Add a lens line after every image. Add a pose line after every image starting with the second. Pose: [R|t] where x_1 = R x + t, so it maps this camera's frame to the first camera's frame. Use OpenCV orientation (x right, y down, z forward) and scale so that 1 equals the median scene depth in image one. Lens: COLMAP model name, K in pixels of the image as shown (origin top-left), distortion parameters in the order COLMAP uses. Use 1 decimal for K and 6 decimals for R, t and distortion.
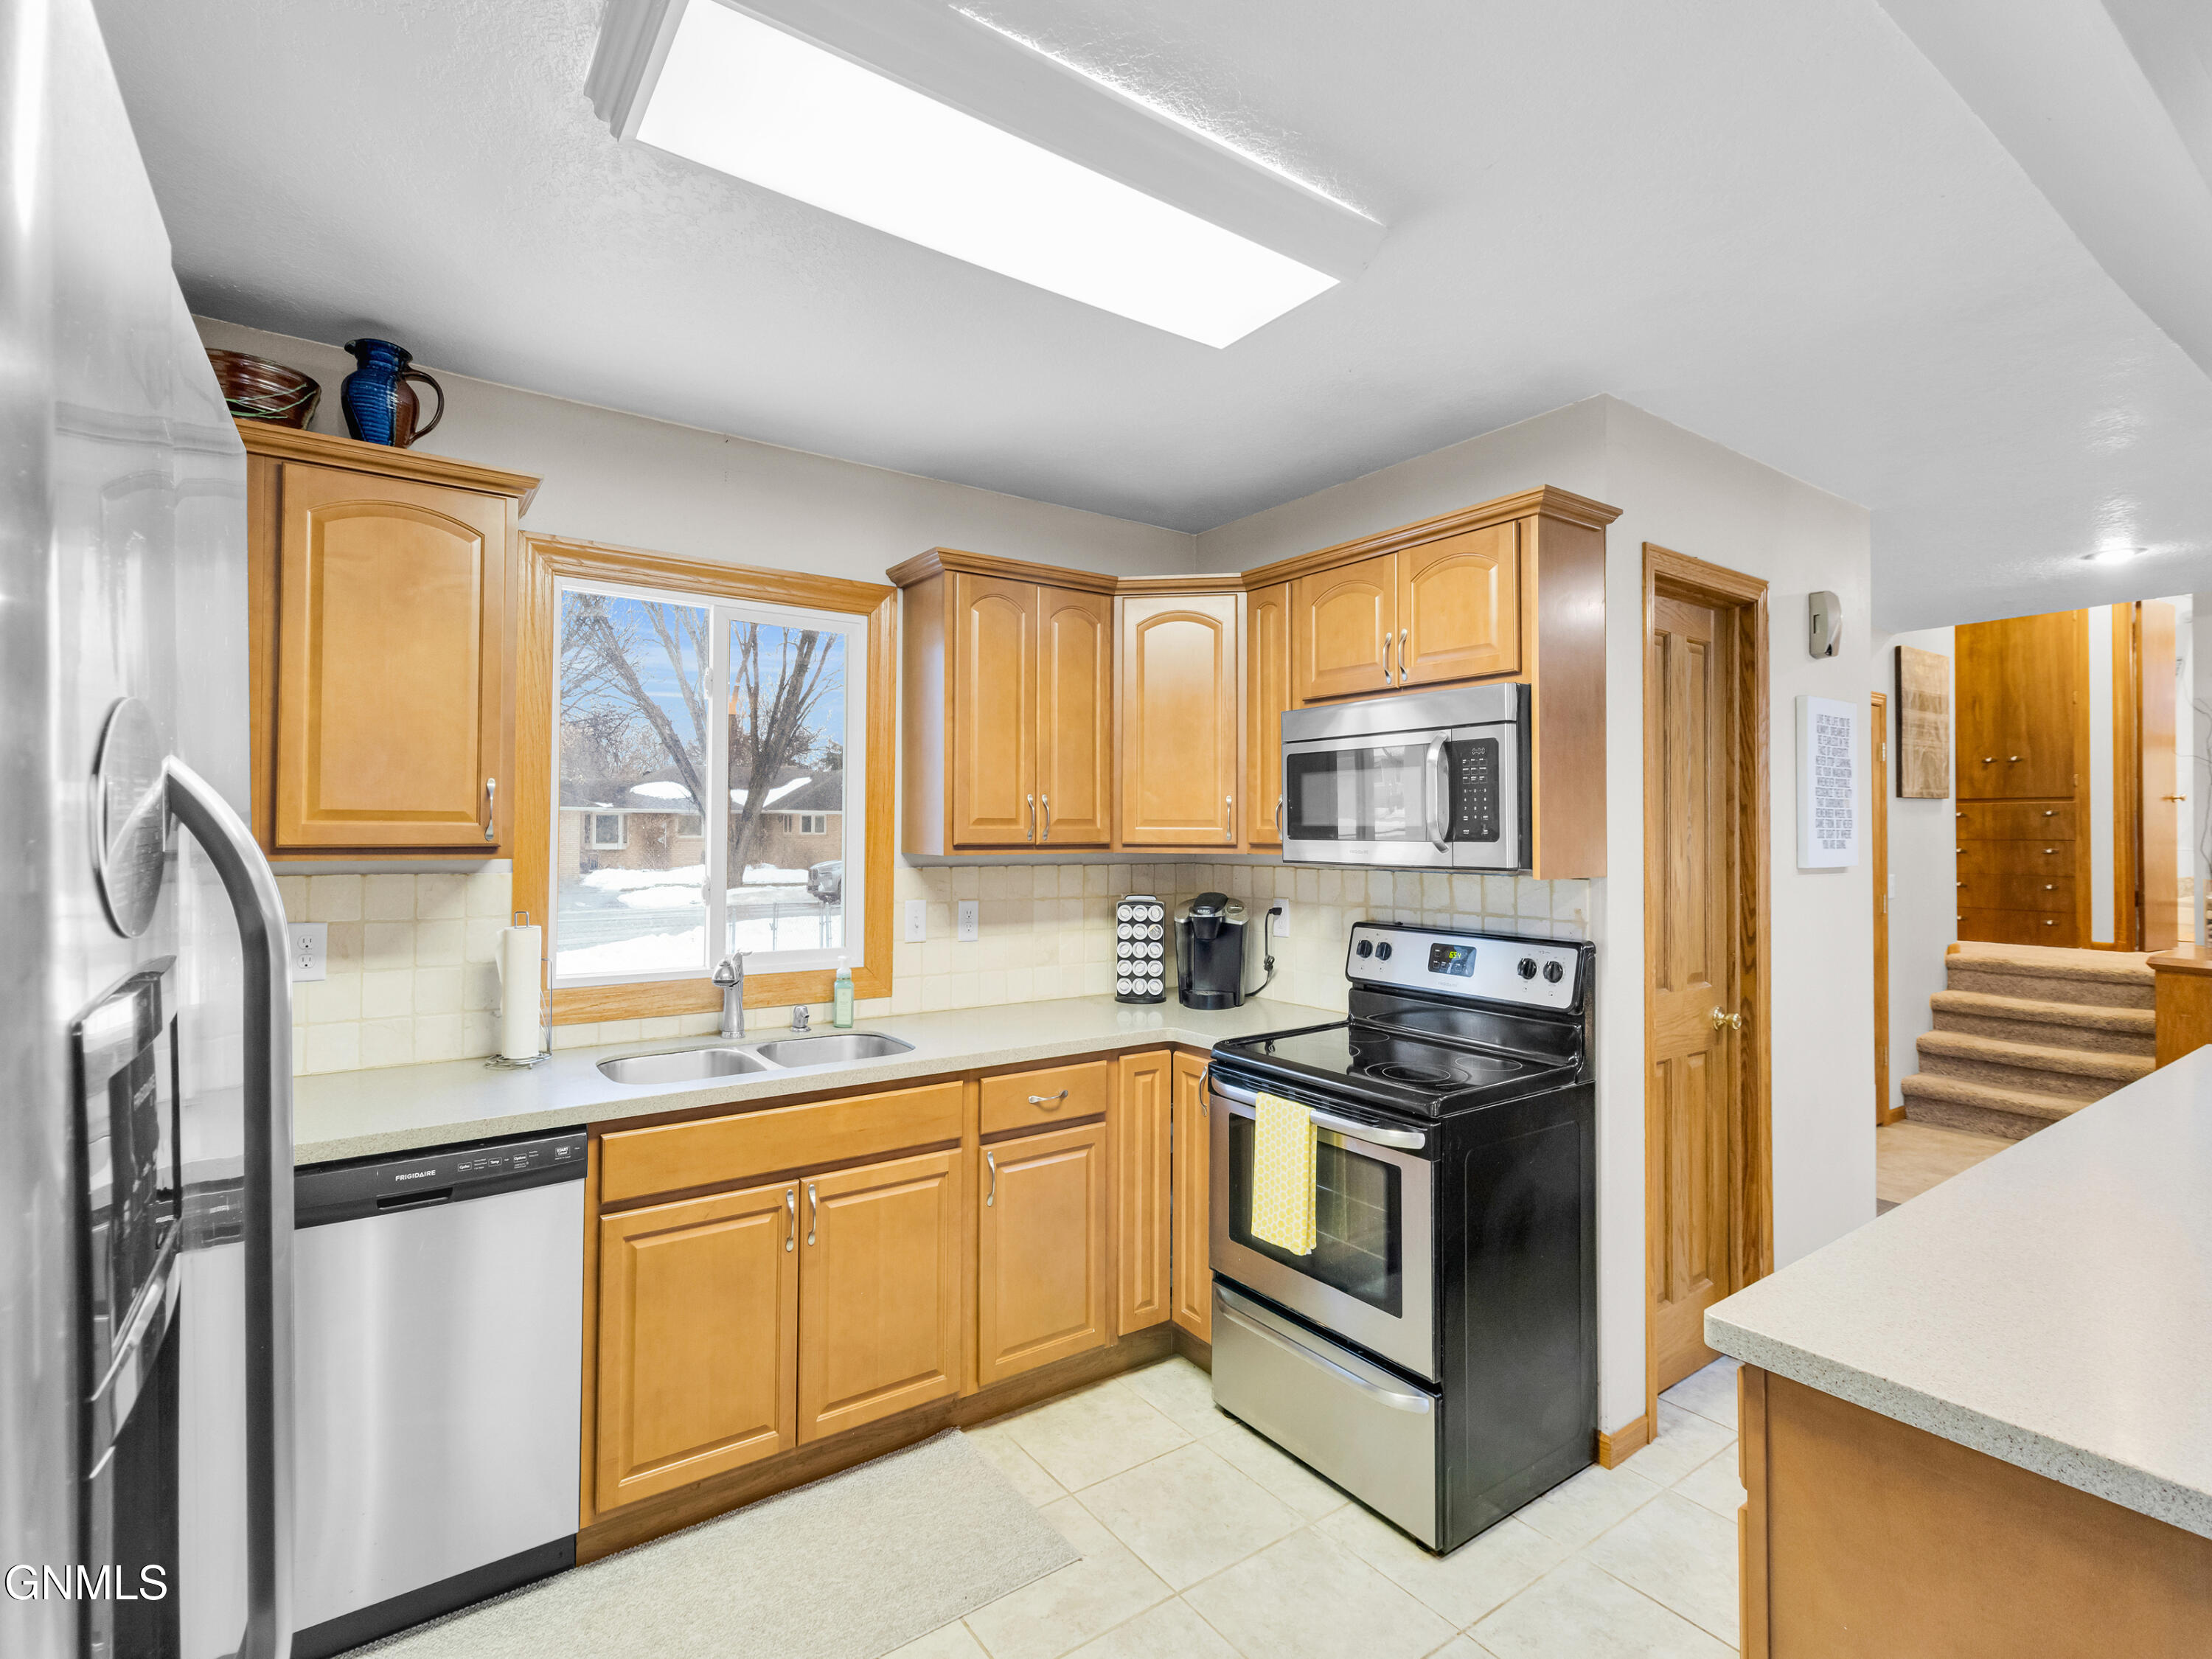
lens RADIAL K [[1073.4, 0, 1107.7], [0, 1073.4, 816.6], [0, 0, 1]] dist [-0.002707, -0.000591]
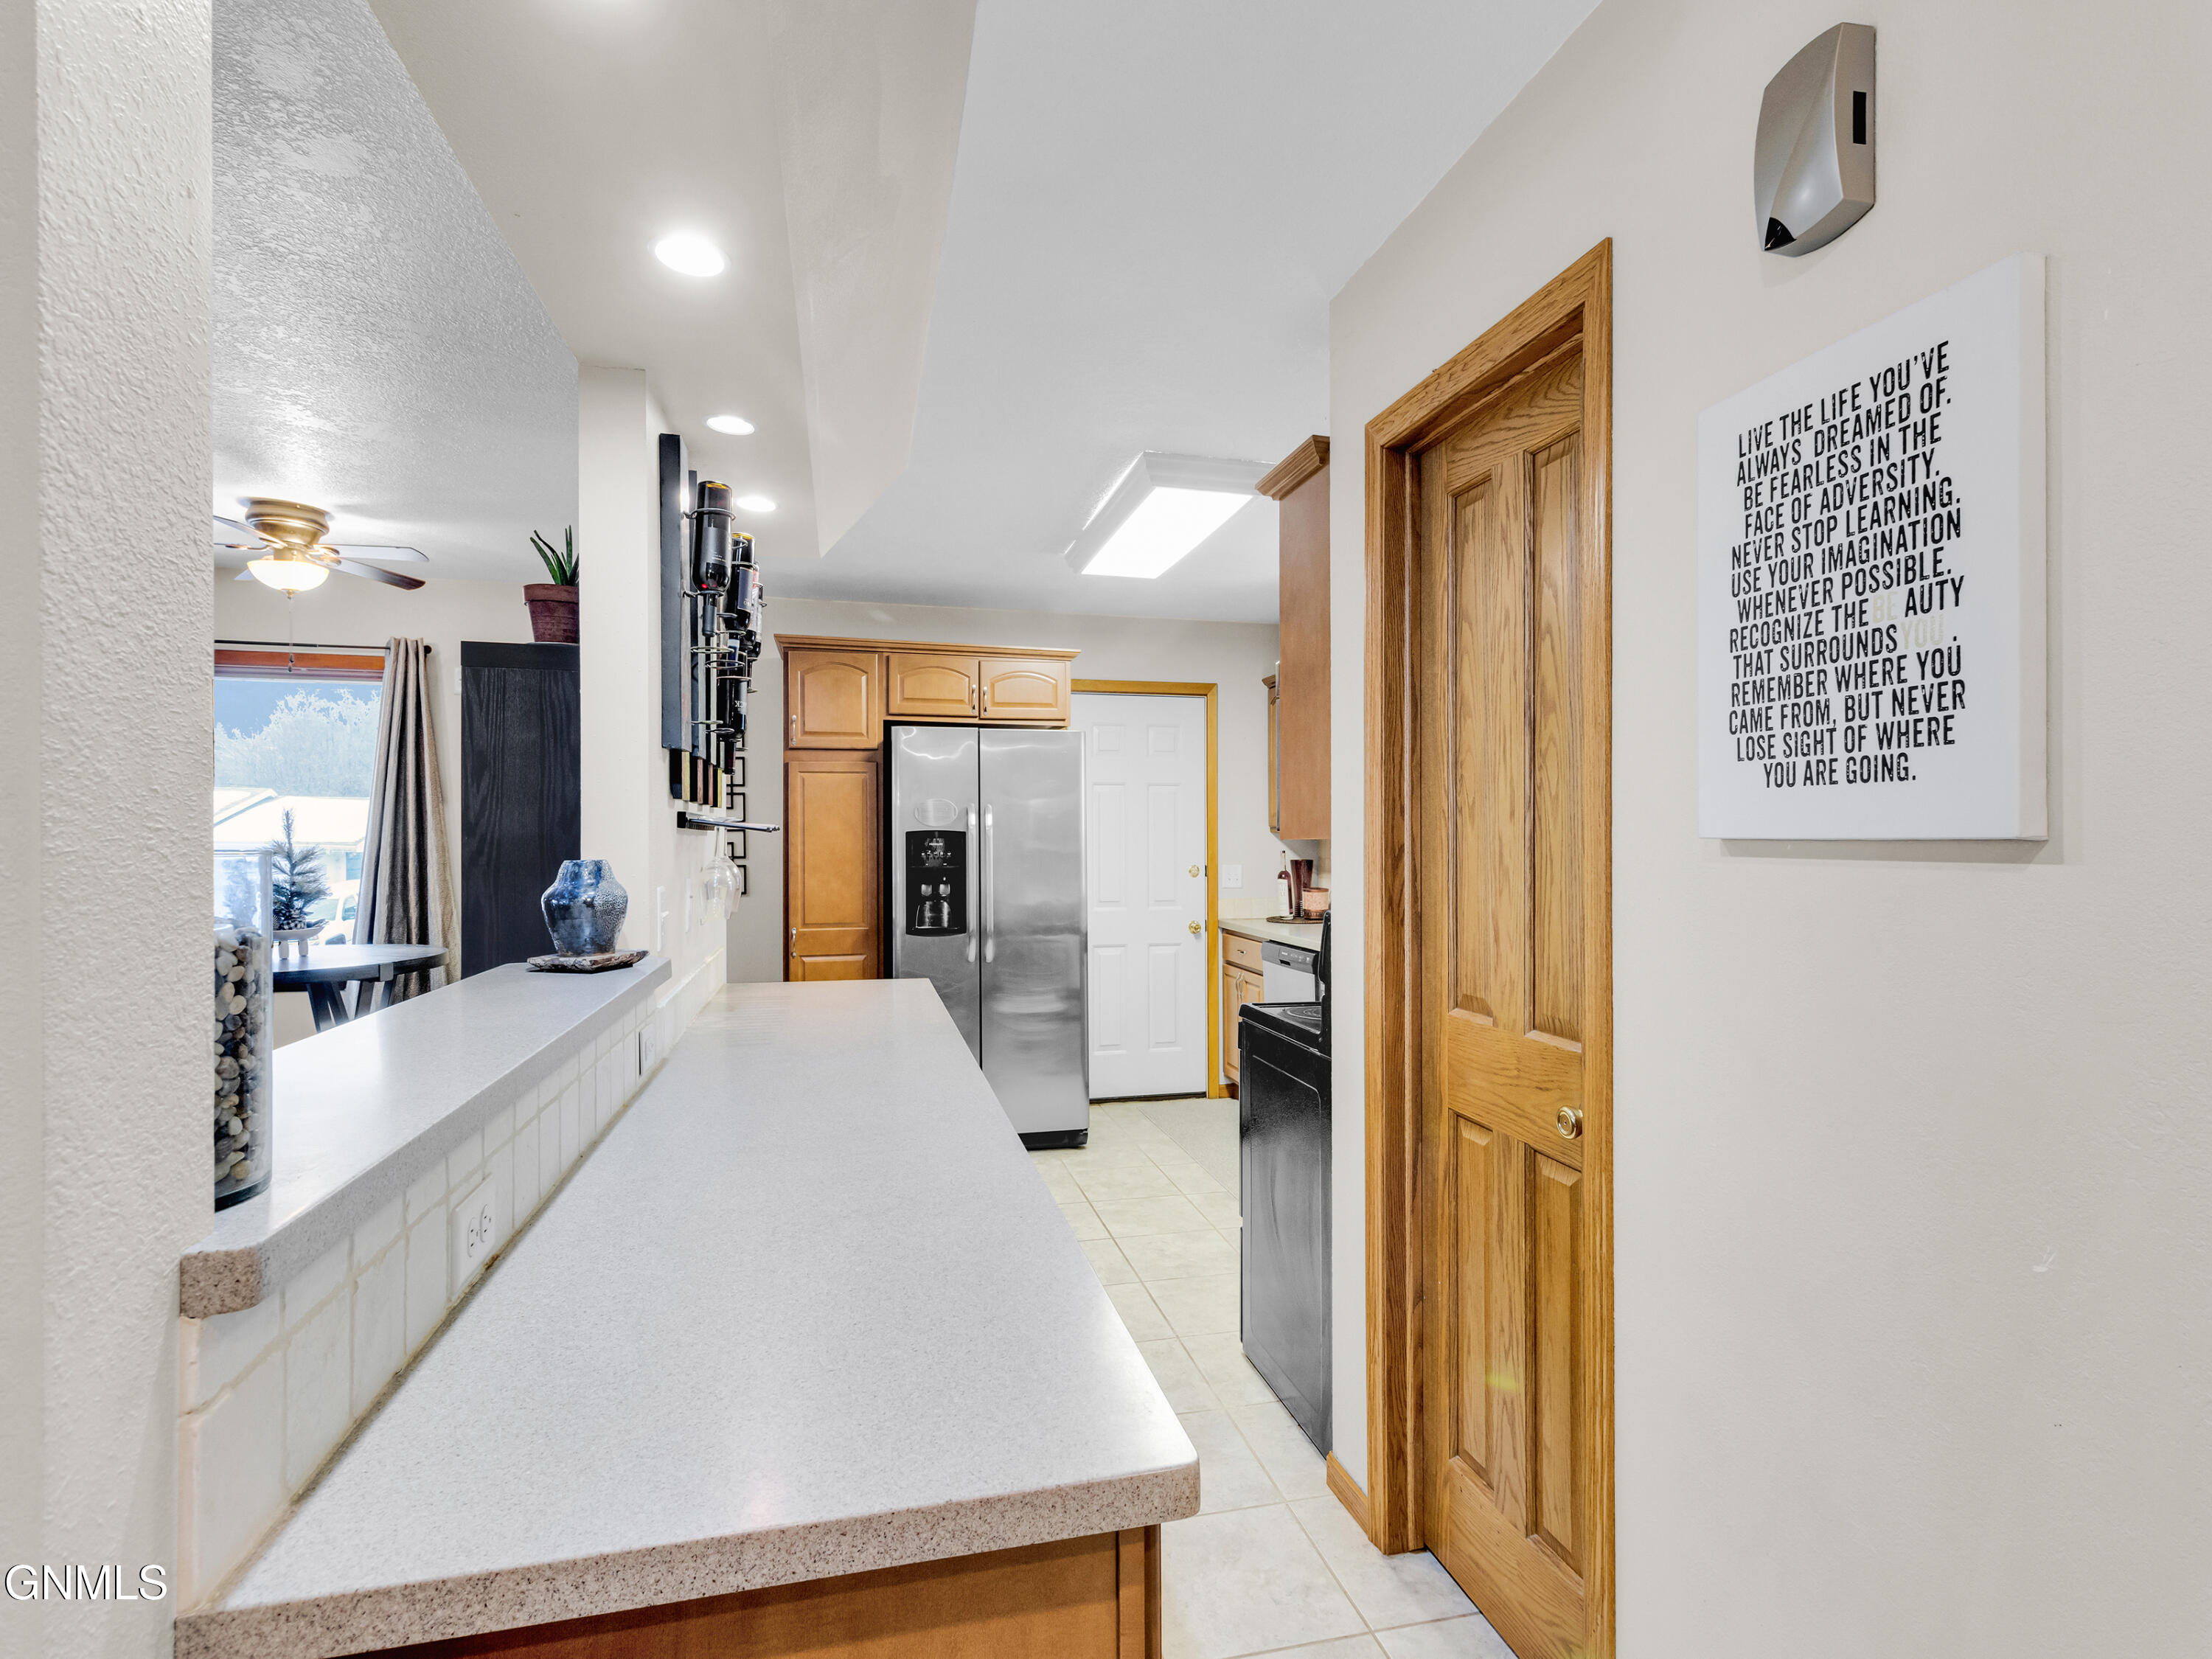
lens RADIAL K [[1073.4, 0, 1105.6], [0, 1073.4, 842.4], [0, 0, 1]] dist [-0.002707, -0.000591]
pose [[-0.375024, -0.001842, -0.927013, 1.280997], [0.006003, 0.999972, -0.004416, 0.058042], [0.926996, -0.007221, -0.375002, 1.089020]]
